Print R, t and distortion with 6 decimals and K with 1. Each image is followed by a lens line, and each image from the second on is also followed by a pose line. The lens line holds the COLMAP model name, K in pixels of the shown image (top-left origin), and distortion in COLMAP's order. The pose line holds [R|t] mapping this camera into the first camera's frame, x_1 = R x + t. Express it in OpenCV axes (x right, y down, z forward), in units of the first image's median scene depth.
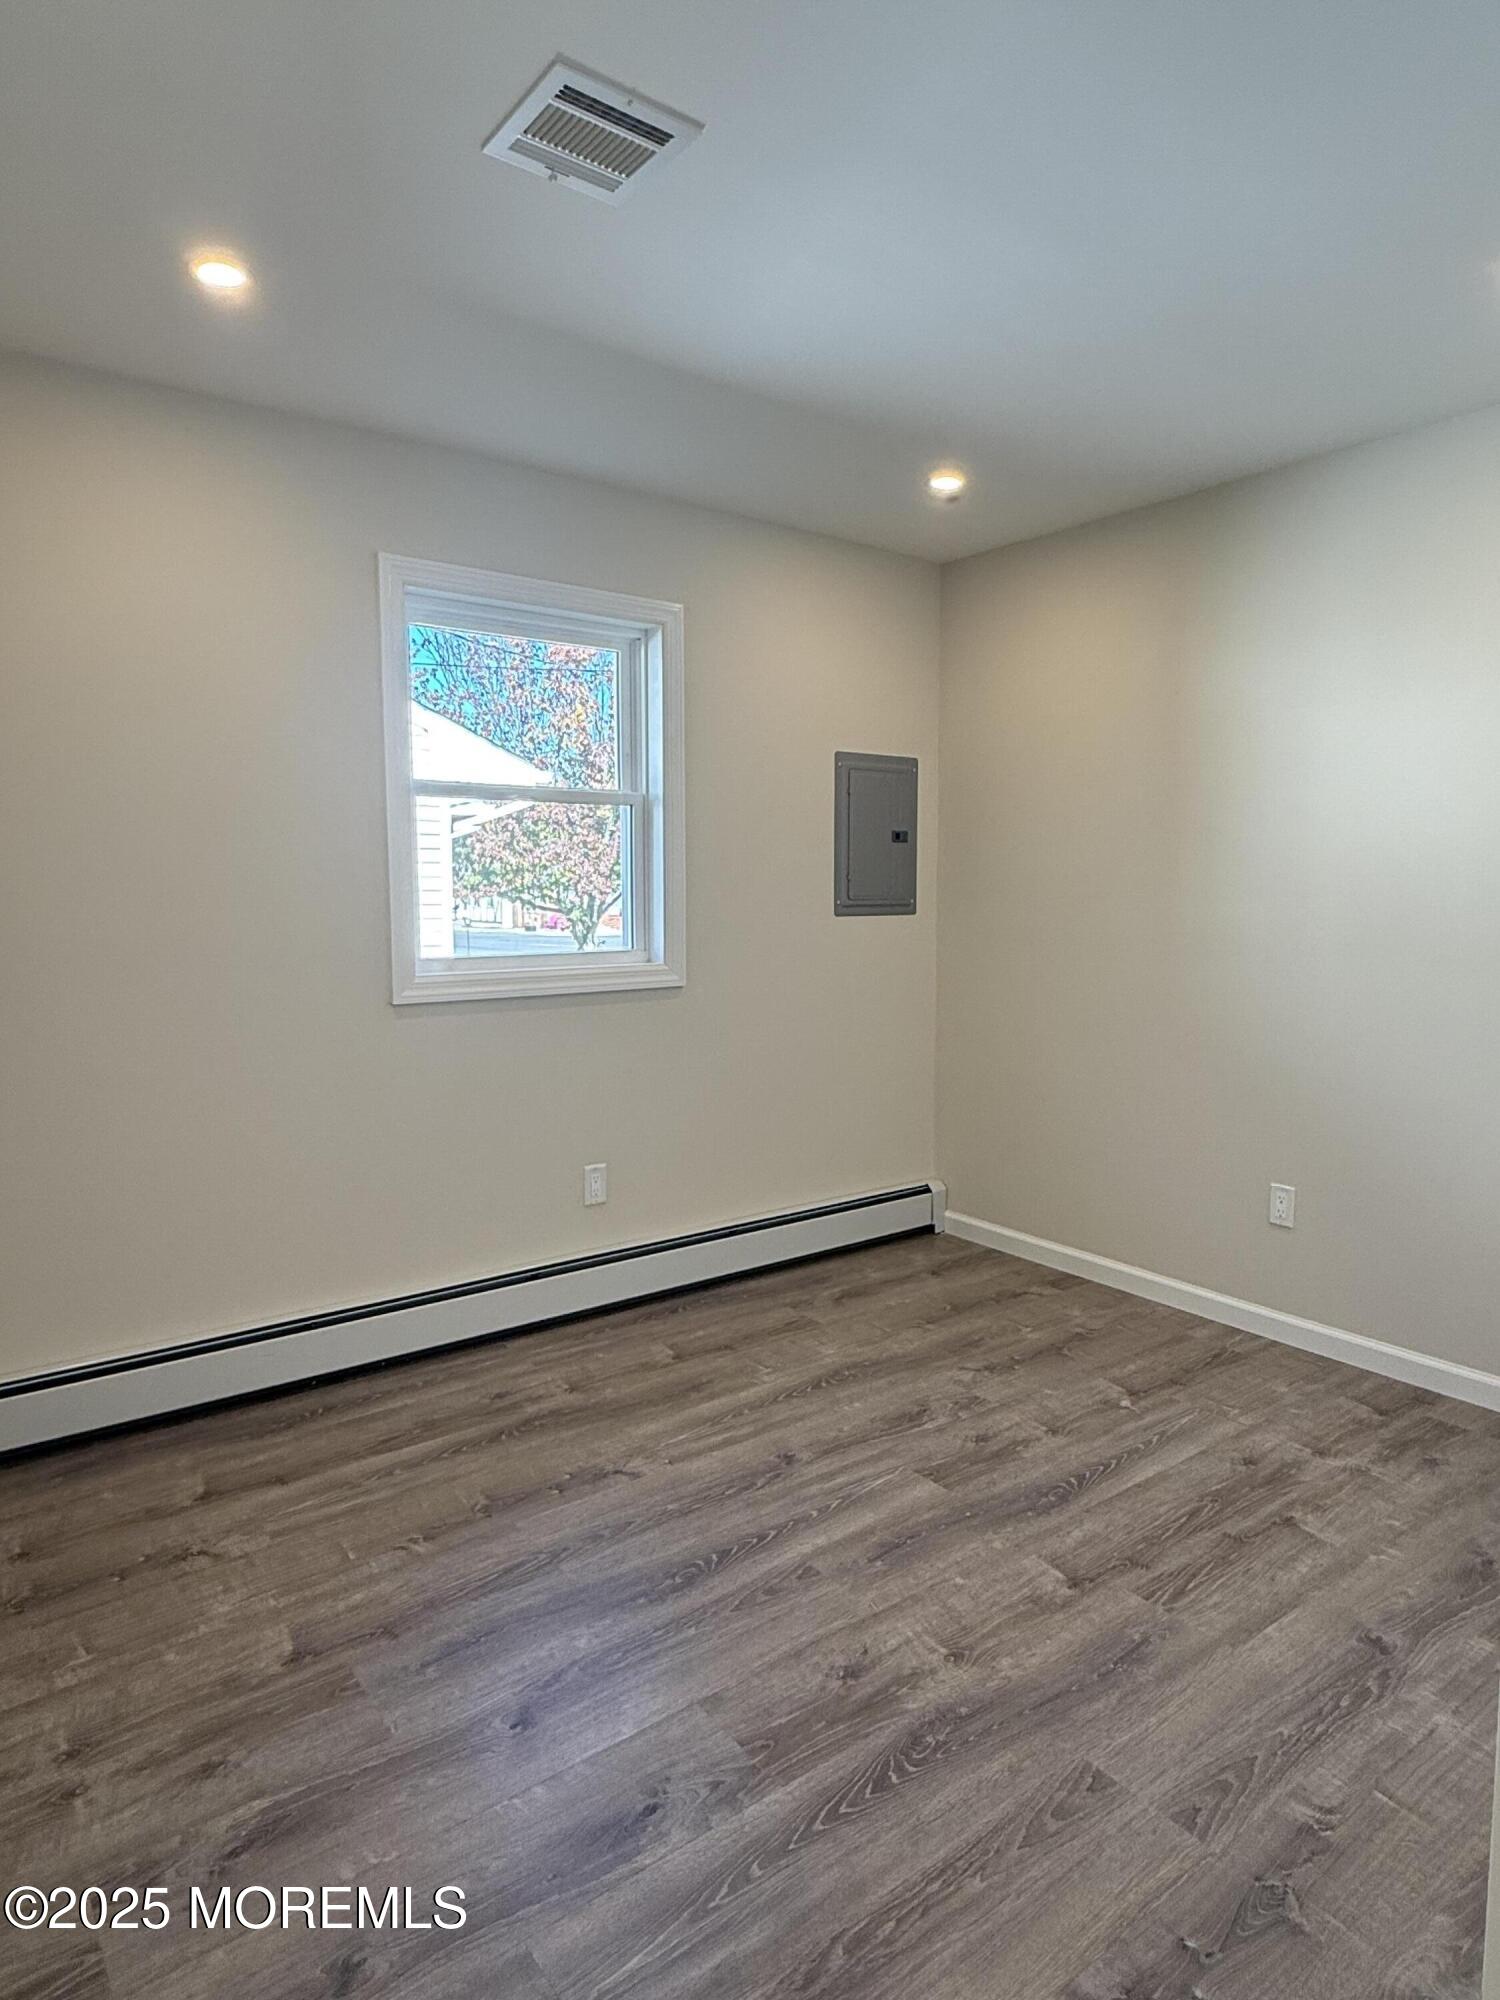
lens RADIAL K [[1215.1, 0, 749.2], [0, 1215.1, 991.2], [0, 0, 1]] dist [-0.002145, 0.001021]
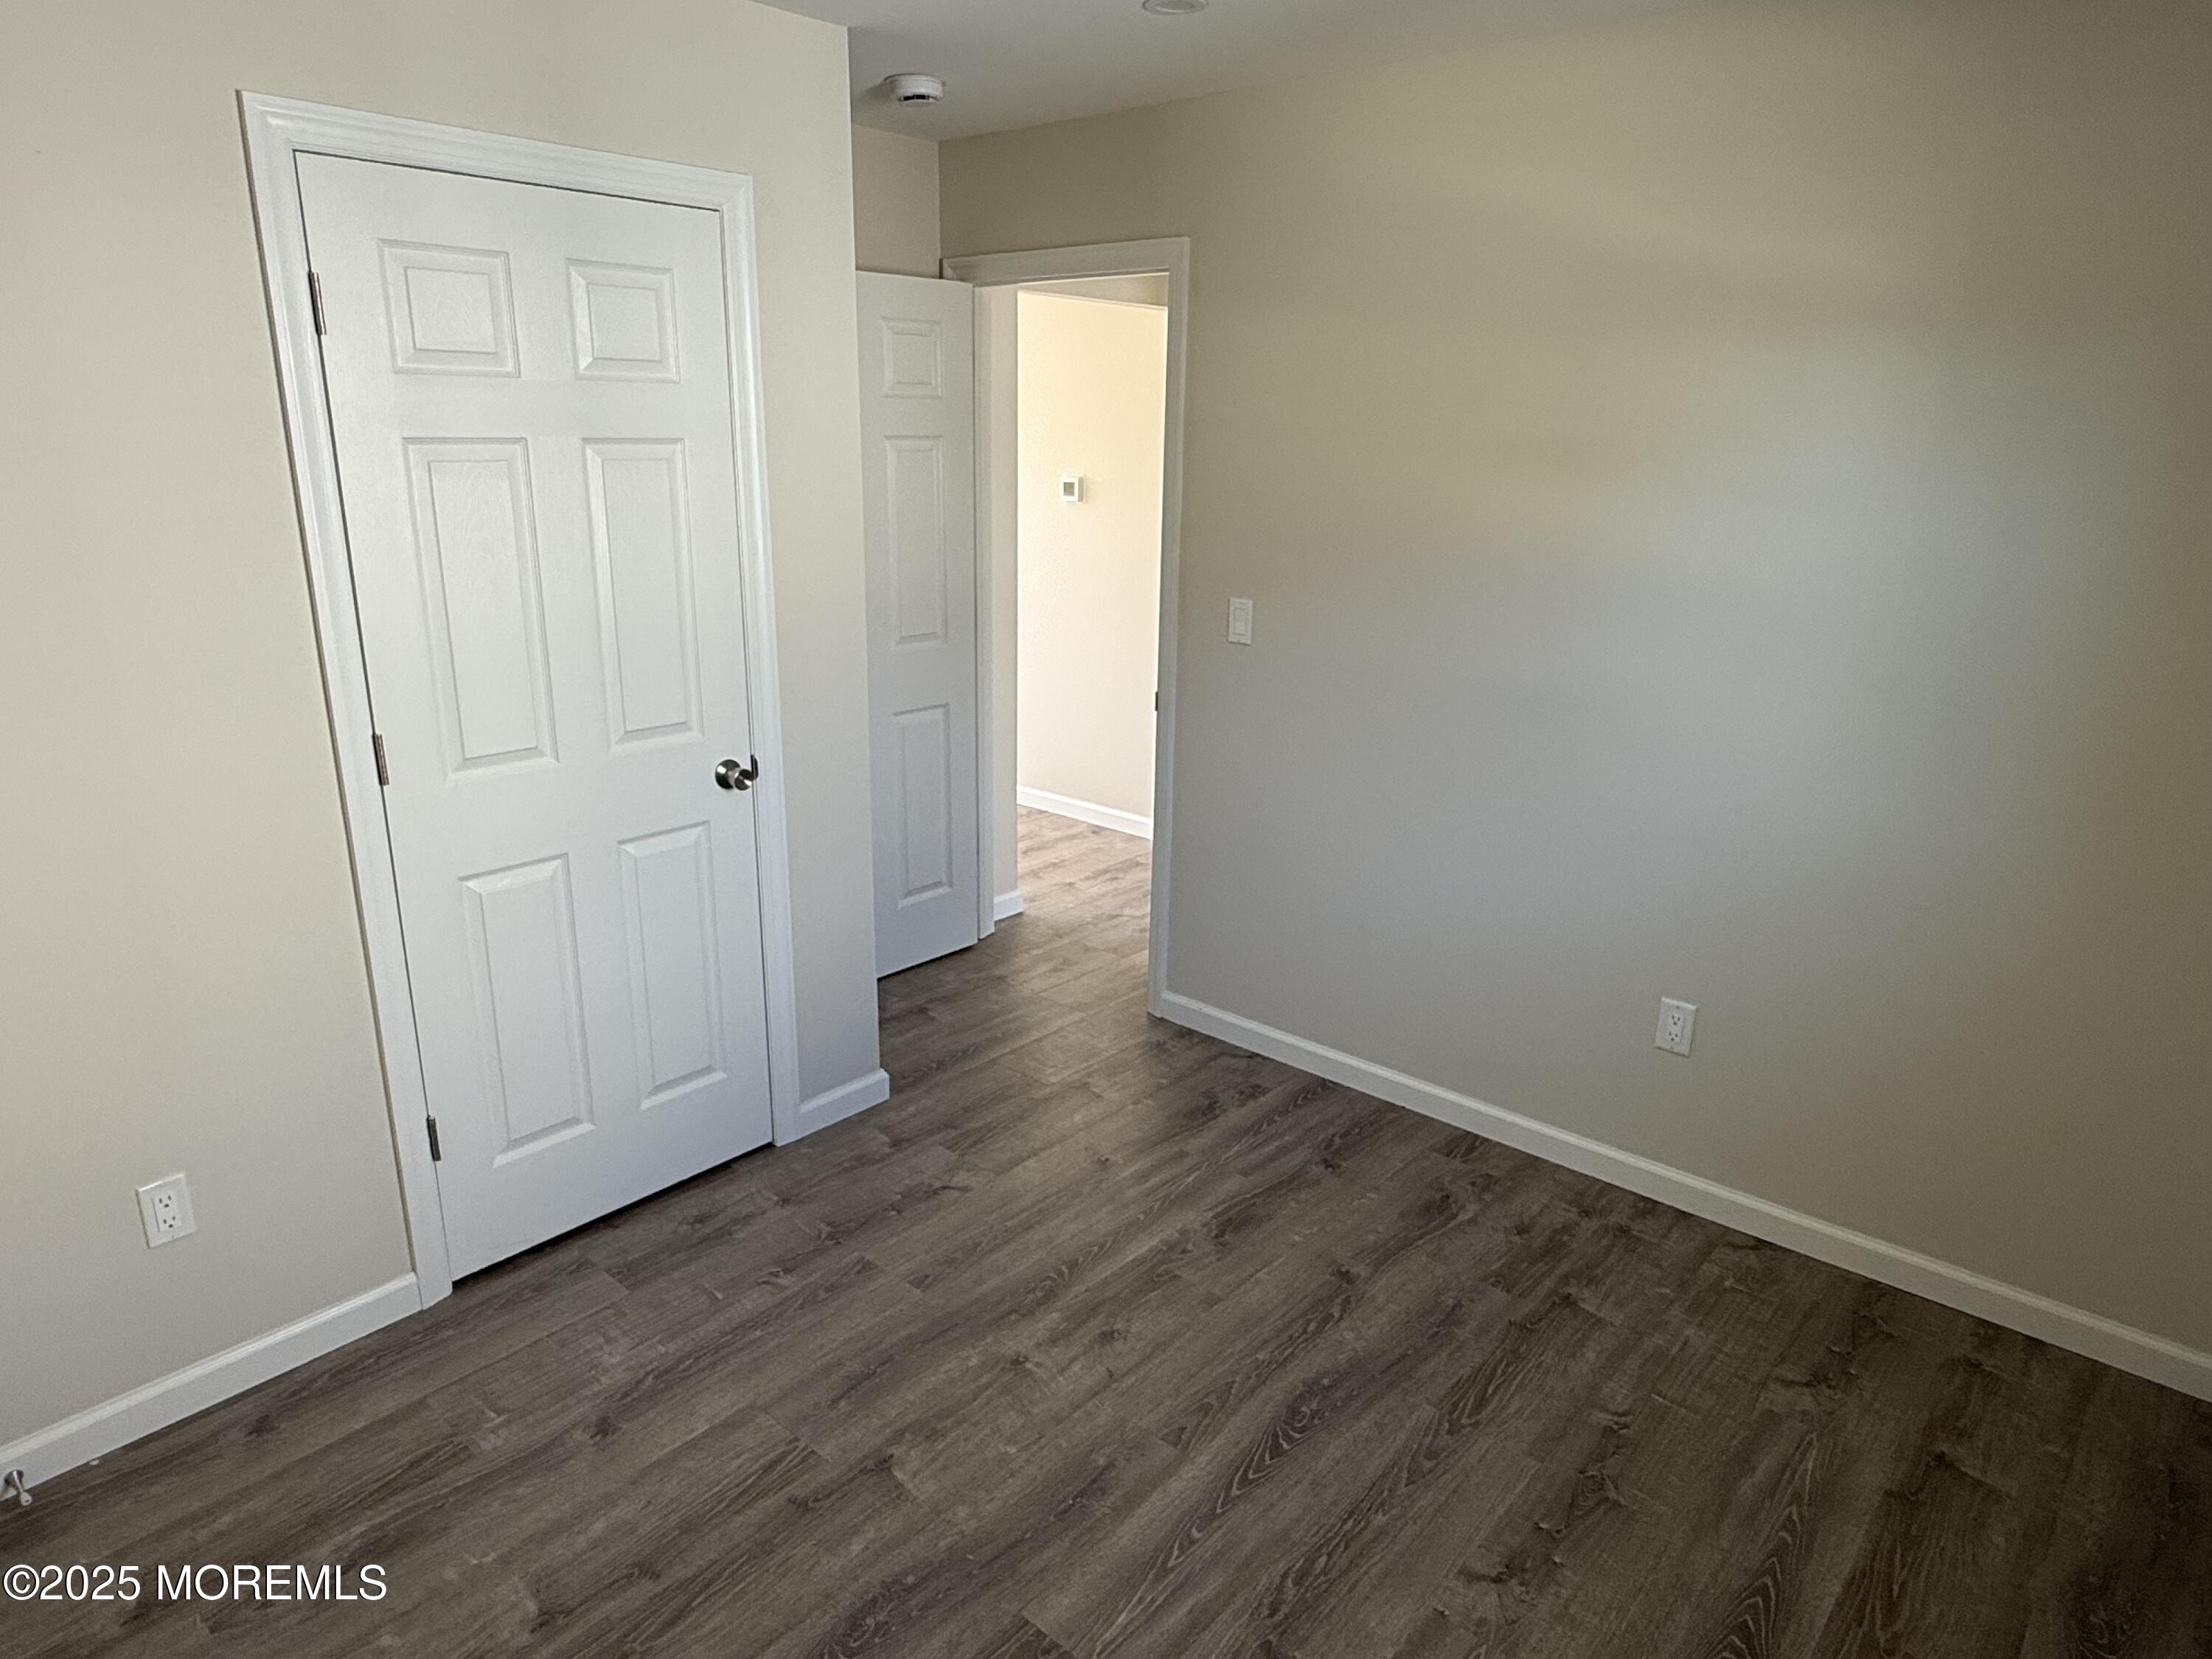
lens RADIAL K [[1367.1, 0, 1106.0], [0, 1367.1, 829.5], [0, 0, 1]] dist [-0.002705, 0.000980]
pose [[-0.978591, 0.046379, -0.200519, 0.295481], [-0.029720, 0.932224, 0.360659, -0.327158], [0.203656, 0.358897, -0.910888, 1.830954]]
